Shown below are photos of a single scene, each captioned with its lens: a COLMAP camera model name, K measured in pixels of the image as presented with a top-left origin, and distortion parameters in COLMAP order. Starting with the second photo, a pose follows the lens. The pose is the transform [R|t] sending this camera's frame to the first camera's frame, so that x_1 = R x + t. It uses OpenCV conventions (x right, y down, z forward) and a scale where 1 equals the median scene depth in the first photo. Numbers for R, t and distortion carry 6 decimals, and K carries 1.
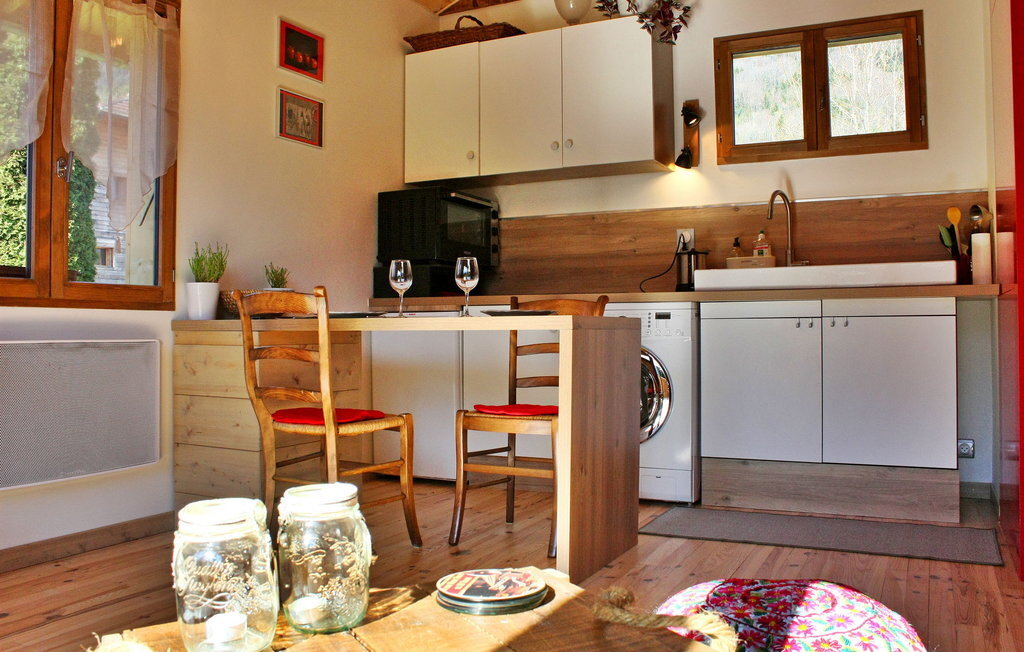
lens RADIAL K [[857.8, 0, 509.9], [0, 857.8, 315.1], [0, 0, 1]] dist [-0.167357, 0.151962]
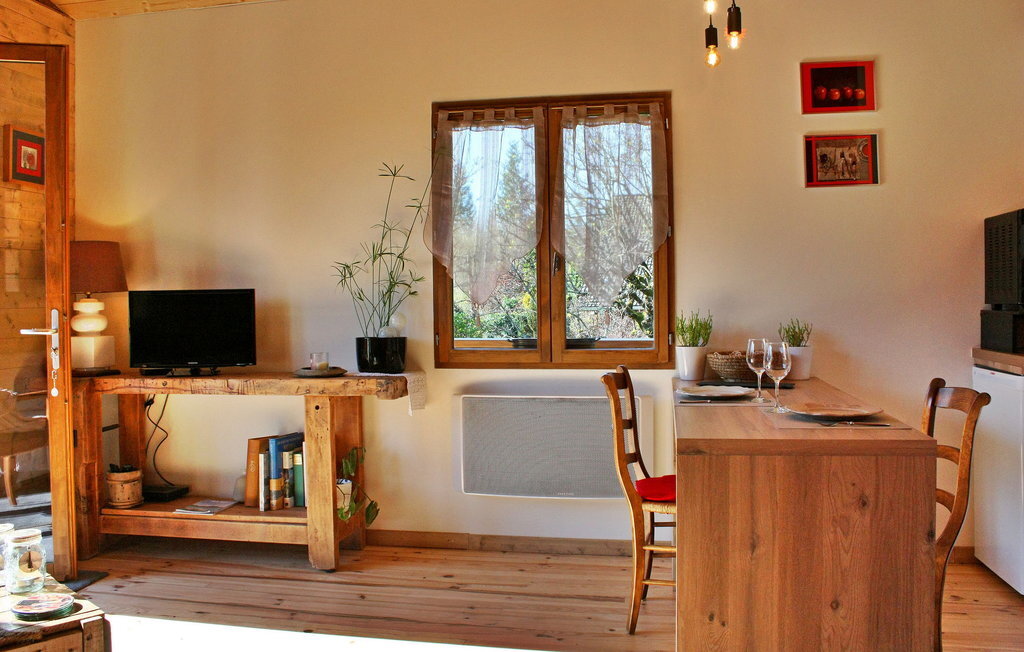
lens RADIAL K [[857.8, 0, 509.9], [0, 857.8, 315.1], [0, 0, 1]] dist [-0.167357, 0.151962]
pose [[0.288562, 0.015332, -0.957338, 0.567752], [0.029142, 0.999268, 0.024788, -0.100623], [0.957018, -0.035052, 0.287904, 0.399534]]
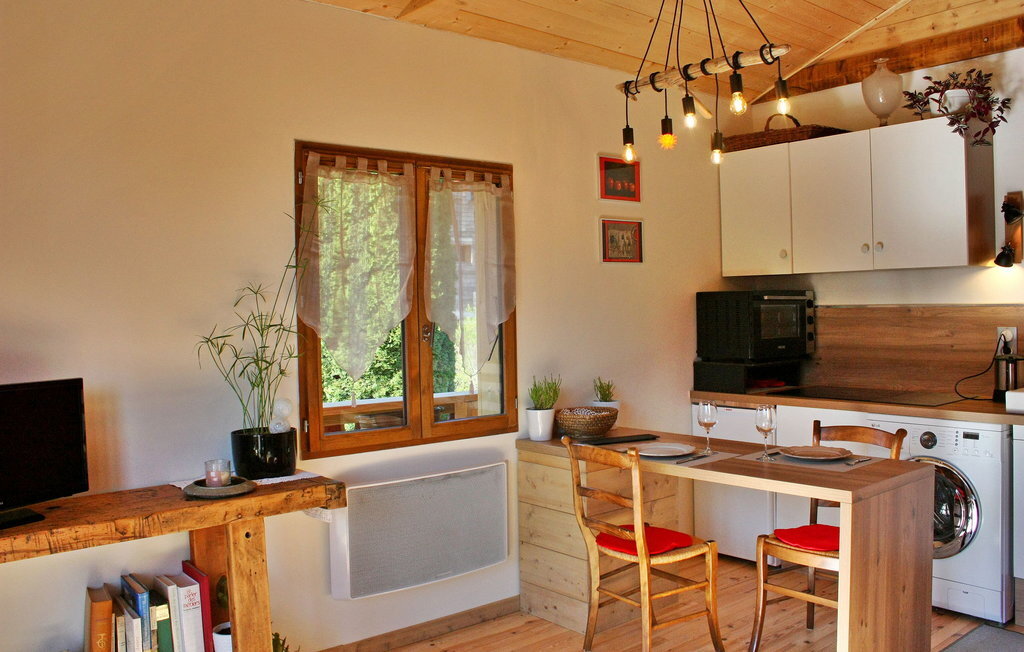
lens RADIAL K [[857.8, 0, 509.9], [0, 857.8, 315.1], [0, 0, 1]] dist [-0.167357, 0.151962]
pose [[0.919750, -0.011467, -0.392338, 0.061315], [0.024262, 0.999323, 0.027670, -0.180770], [0.391755, -0.034968, 0.919405, -0.105340]]
